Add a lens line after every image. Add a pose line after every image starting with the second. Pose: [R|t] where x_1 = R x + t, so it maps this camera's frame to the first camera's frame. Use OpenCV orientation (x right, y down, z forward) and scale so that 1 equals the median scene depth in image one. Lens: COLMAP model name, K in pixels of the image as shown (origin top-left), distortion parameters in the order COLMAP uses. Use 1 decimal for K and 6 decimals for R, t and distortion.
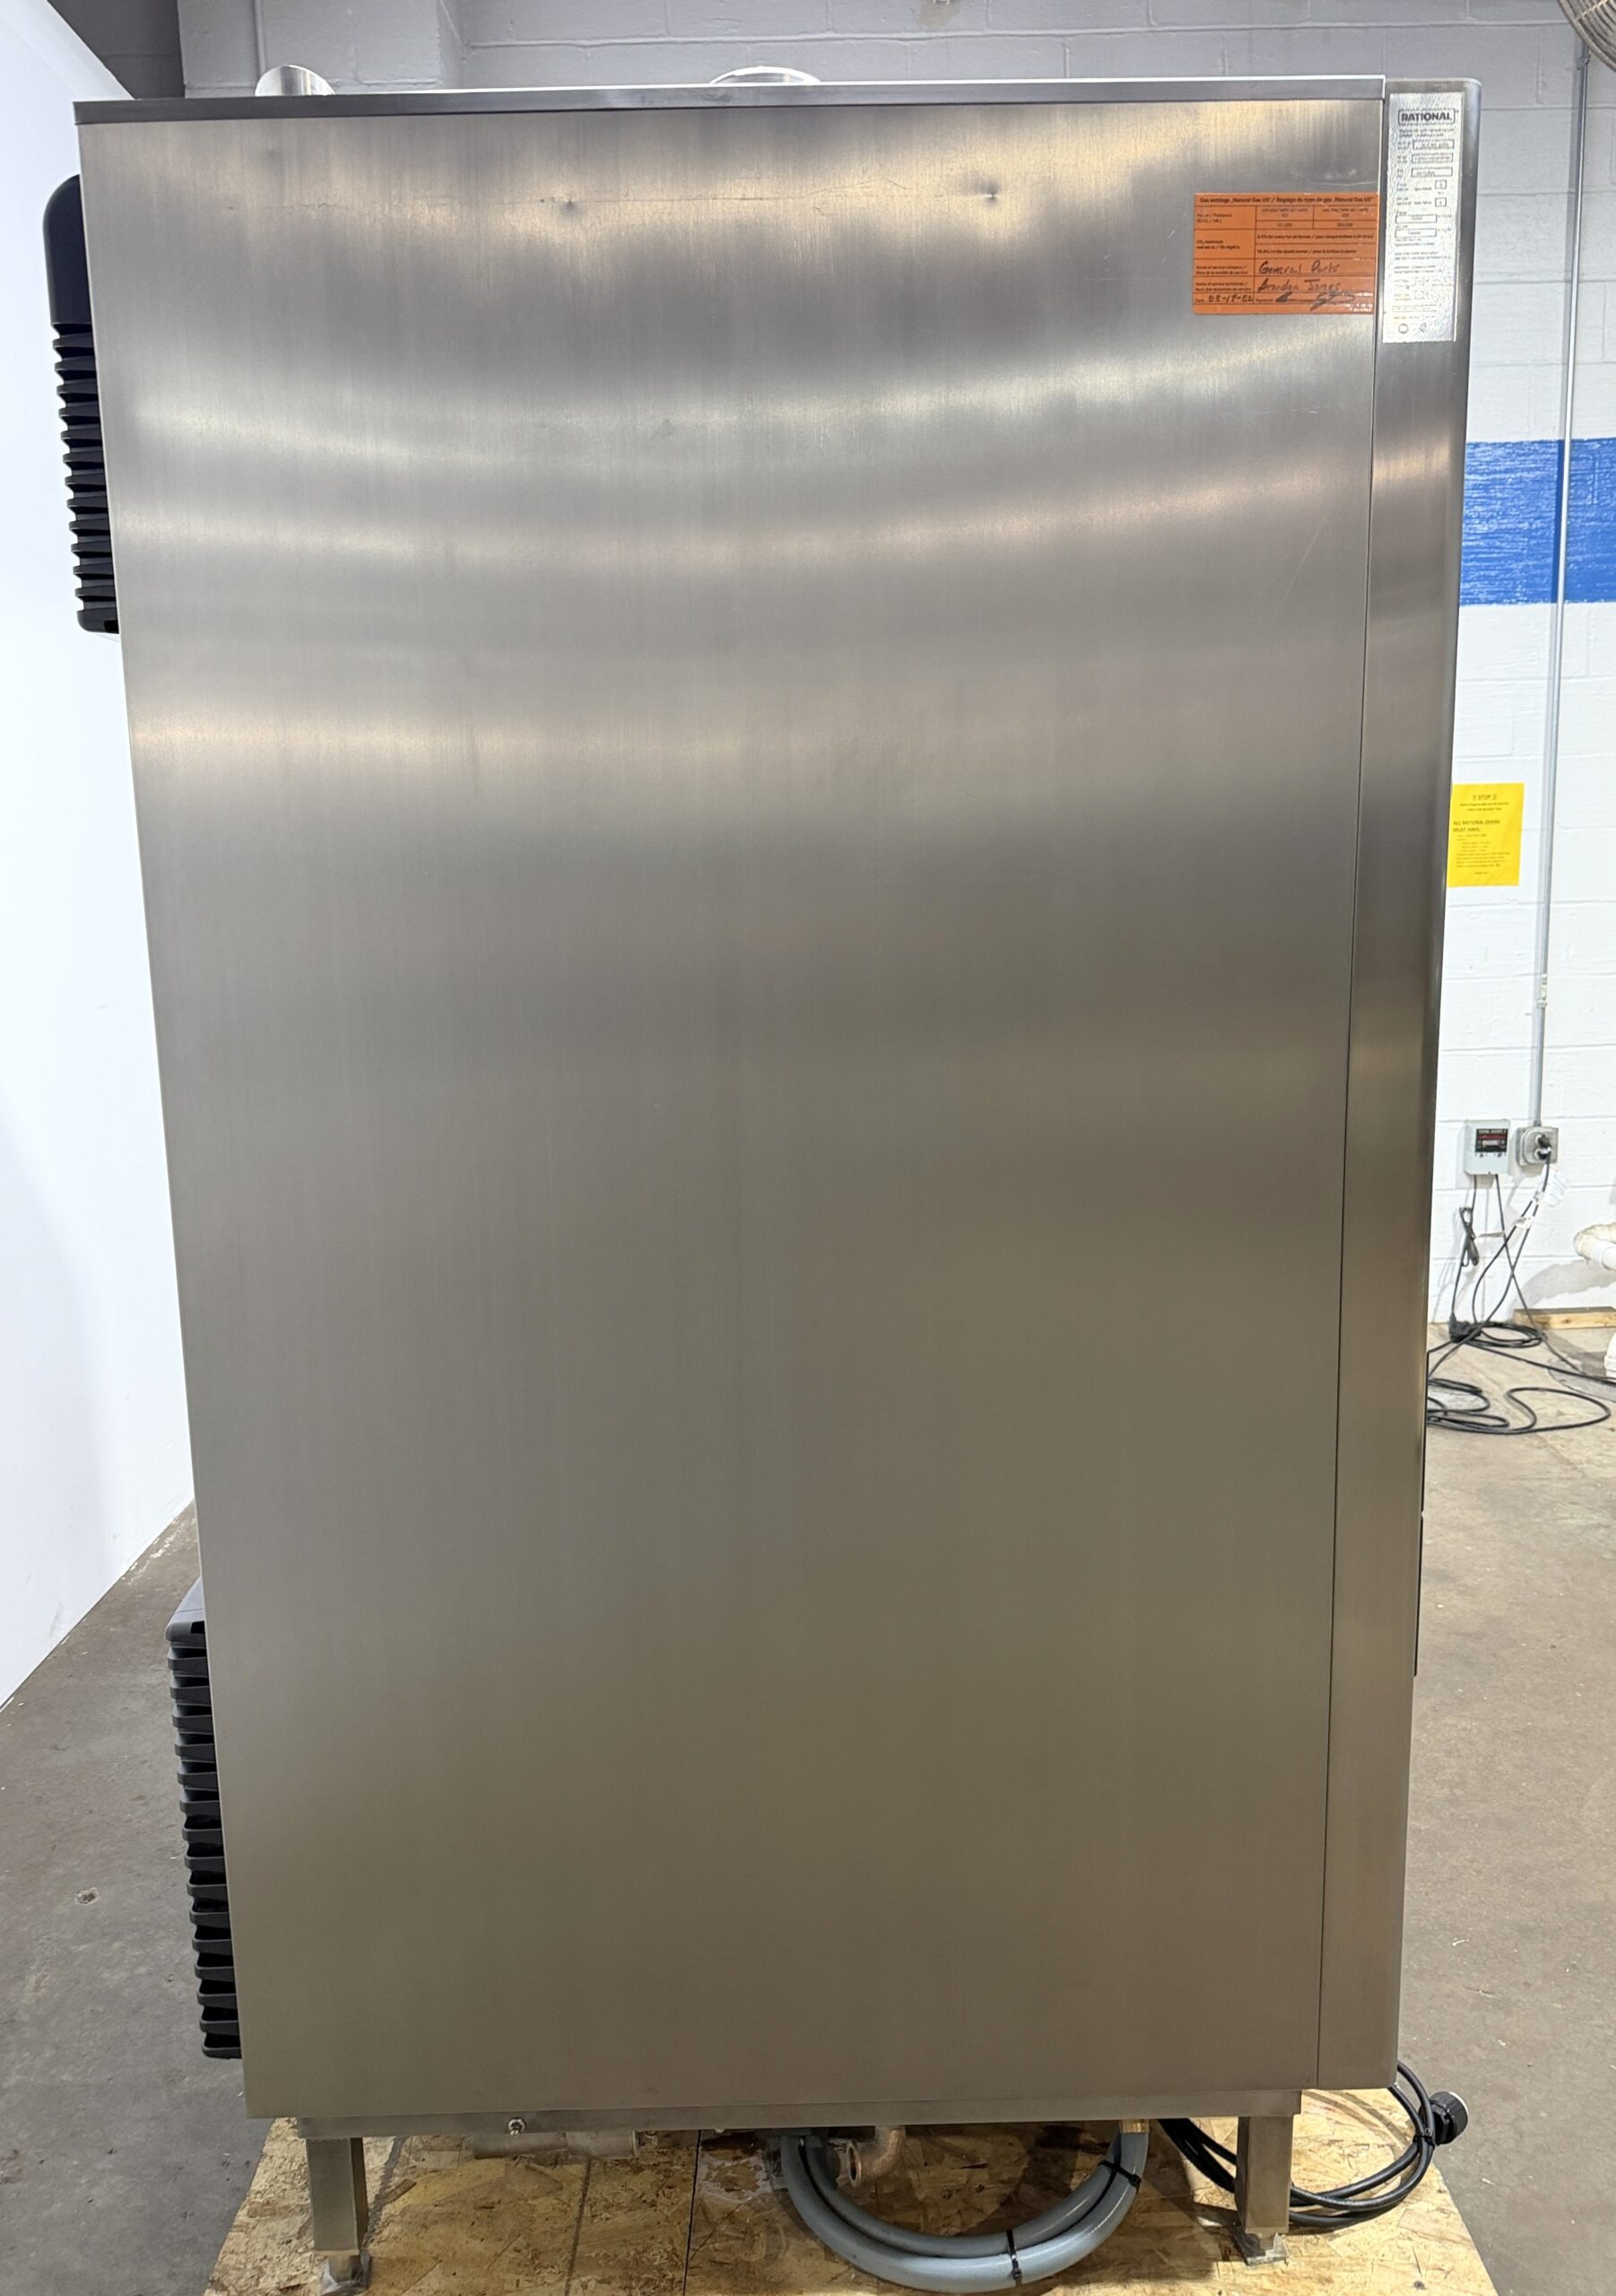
lens RADIAL K [[1885.8, 0, 826.6], [0, 1885.8, 1109.4], [0, 0, 1]] dist [0.024192, -0.024022]
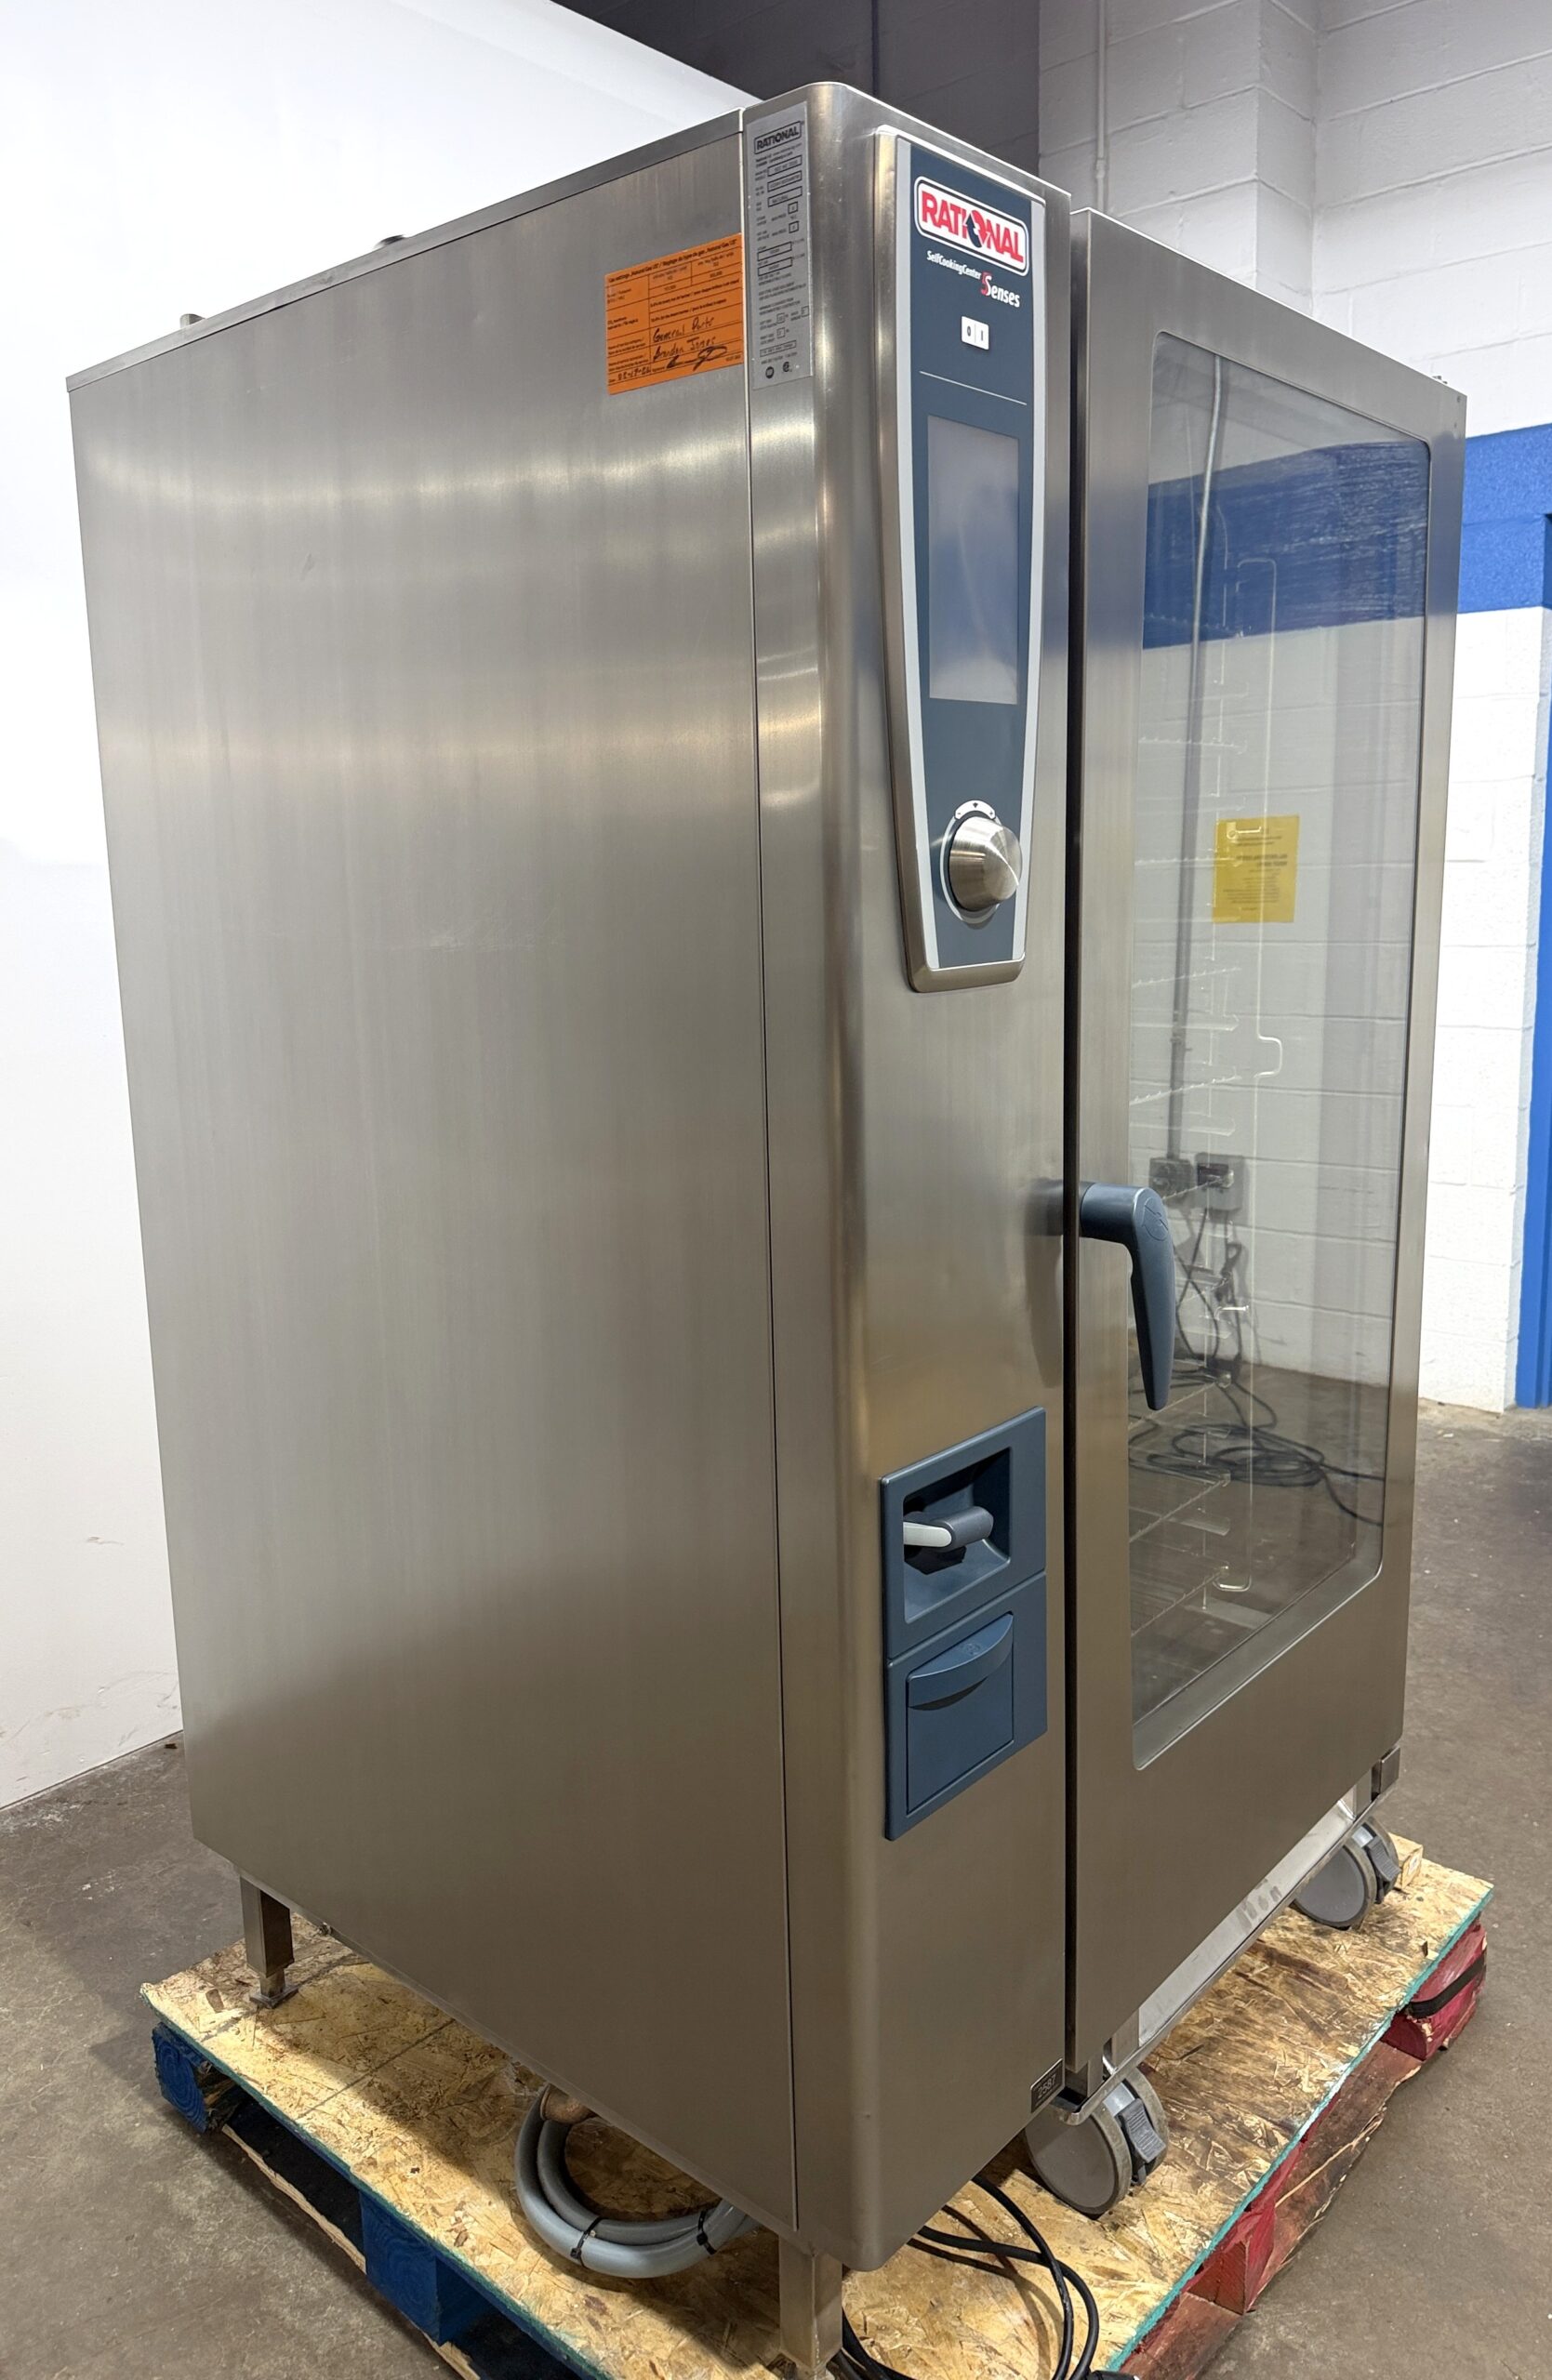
lens RADIAL K [[1763.1, 0, 787.0], [0, 1763.1, 1181.7], [0, 0, 1]] dist [0.000619, -0.008232]
pose [[0.736208, 0.126467, -0.664833, 0.940460], [-0.119728, 0.991228, 0.055974, -0.069233], [0.666080, 0.038391, 0.744892, 0.381238]]
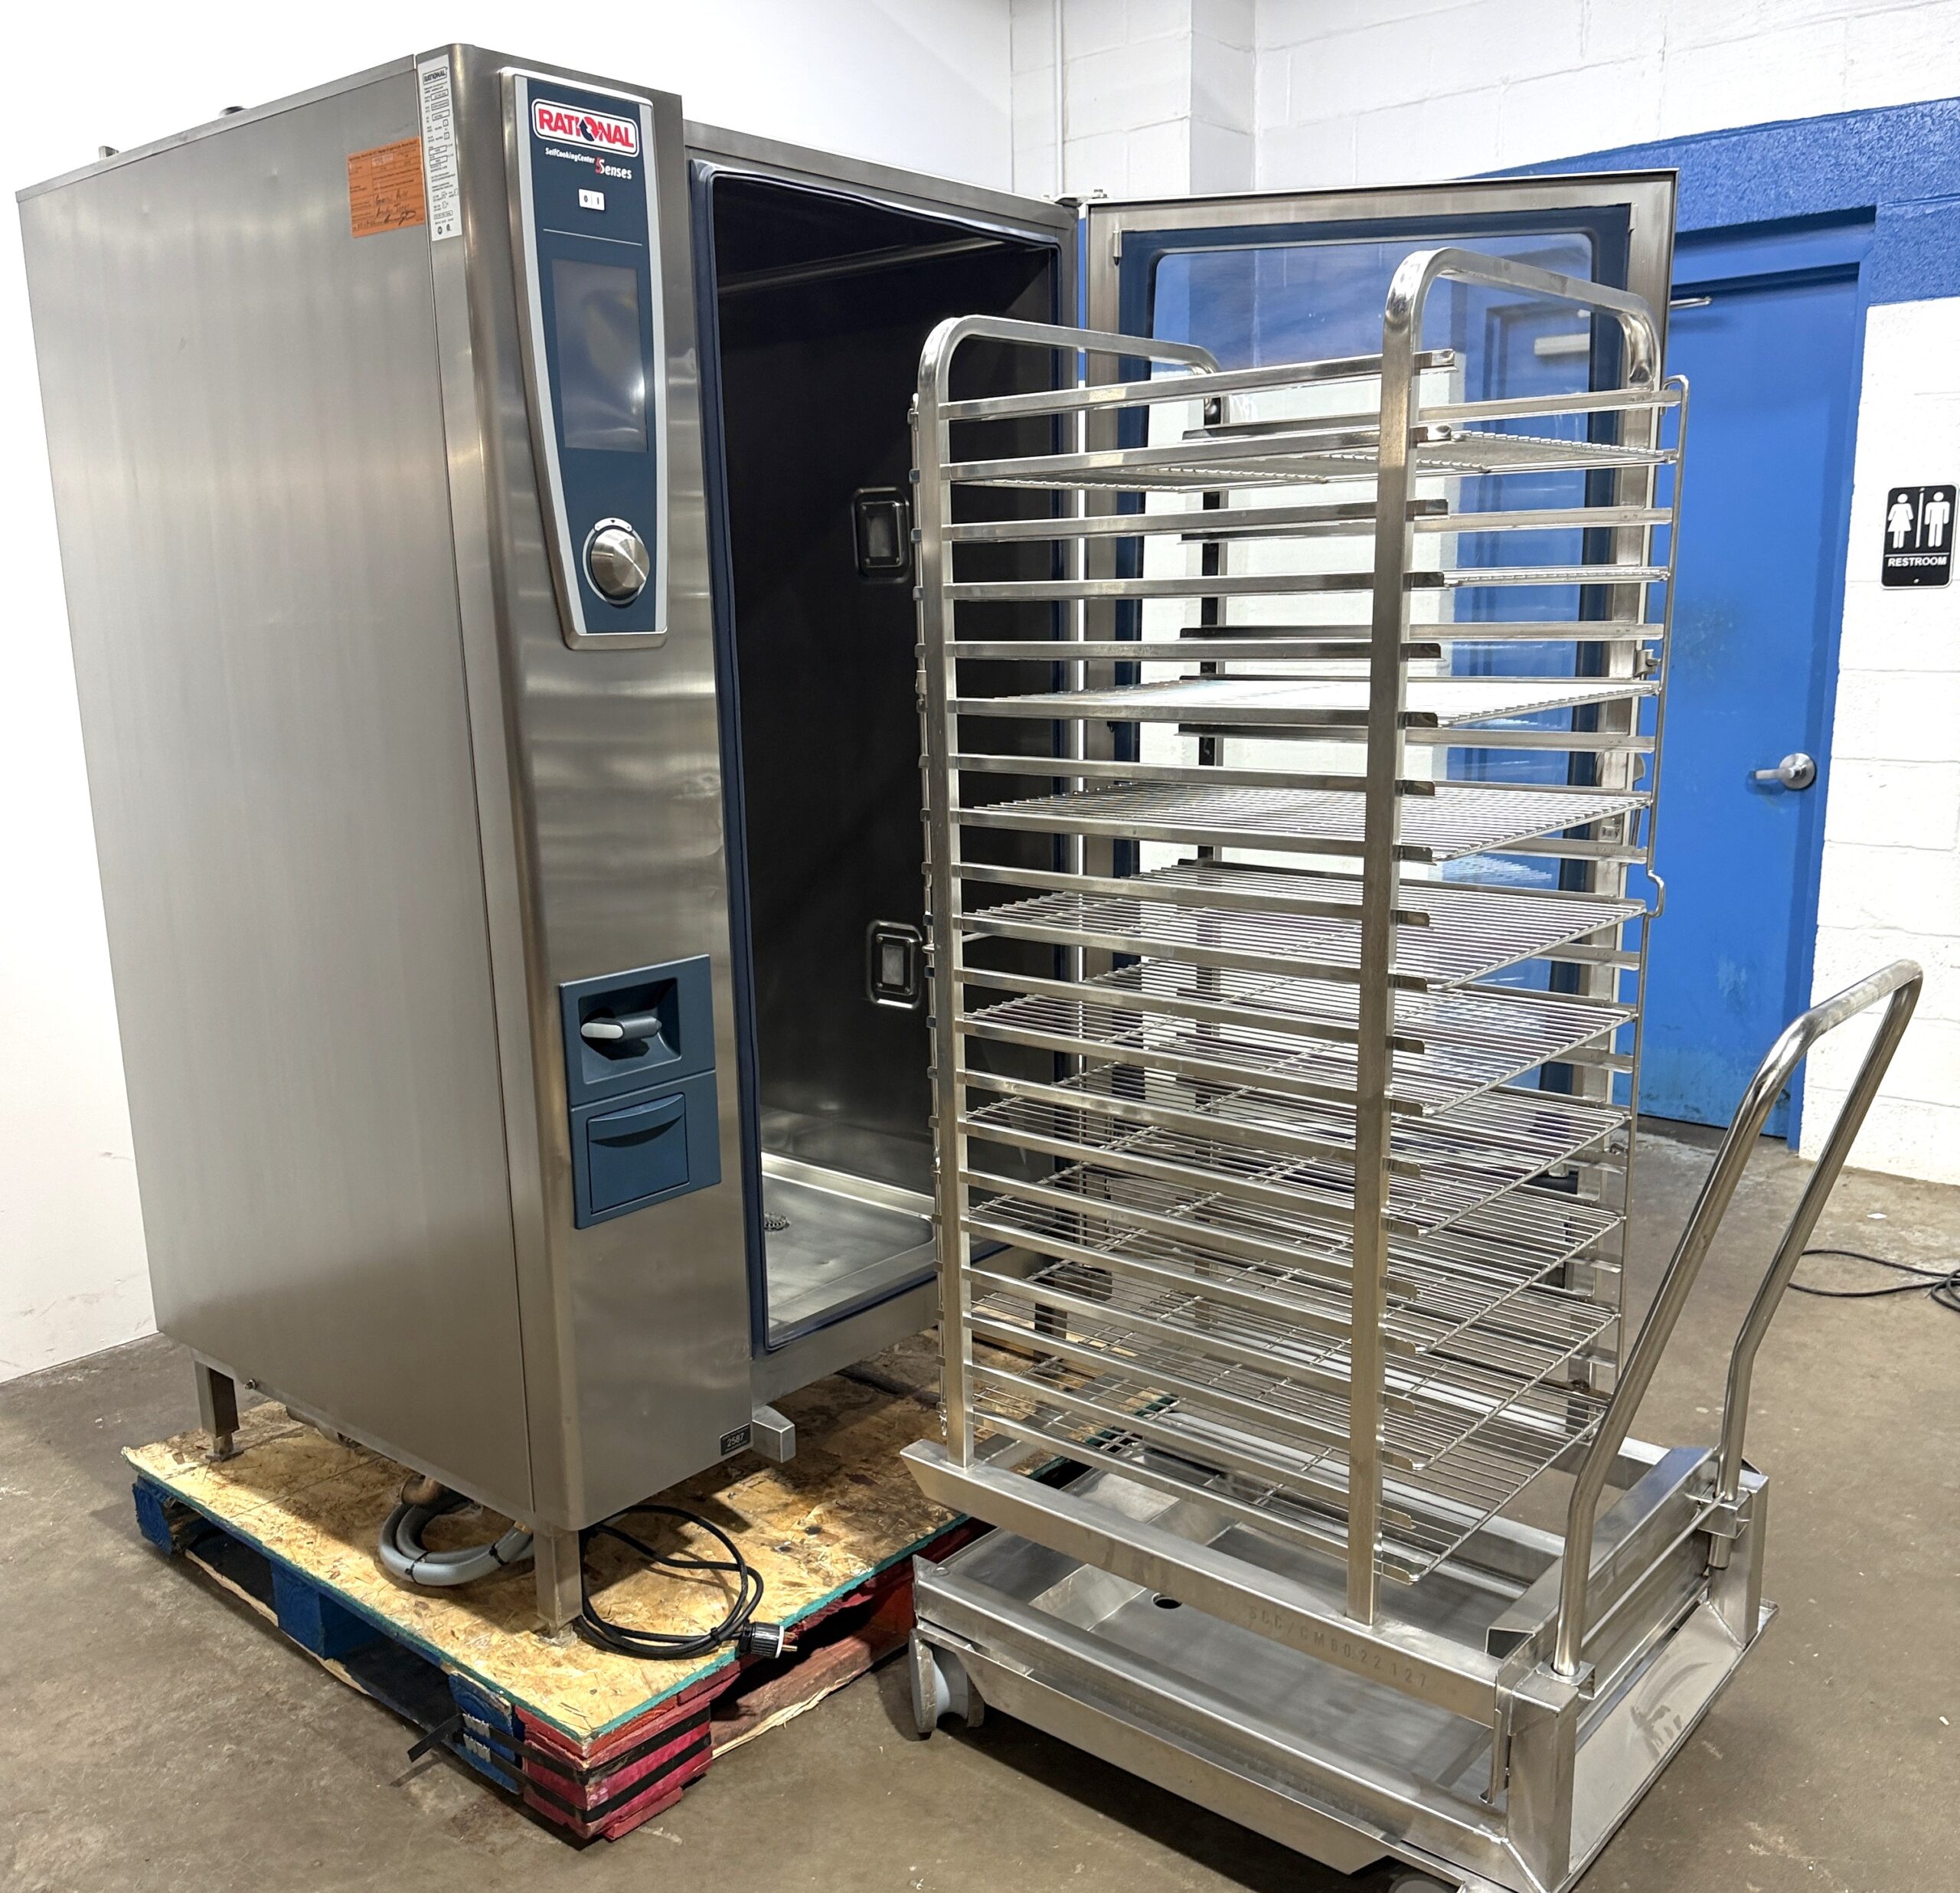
lens RADIAL K [[1851.2, 0, 983.4], [0, 1851.2, 1035.4], [0, 0, 1]] dist [-0.015931, 0.000000]
pose [[0.751681, 0.159029, -0.640067, 1.585374], [-0.120606, 0.987274, 0.103658, -0.013526], [0.648406, -0.000722, 0.761294, 0.223768]]
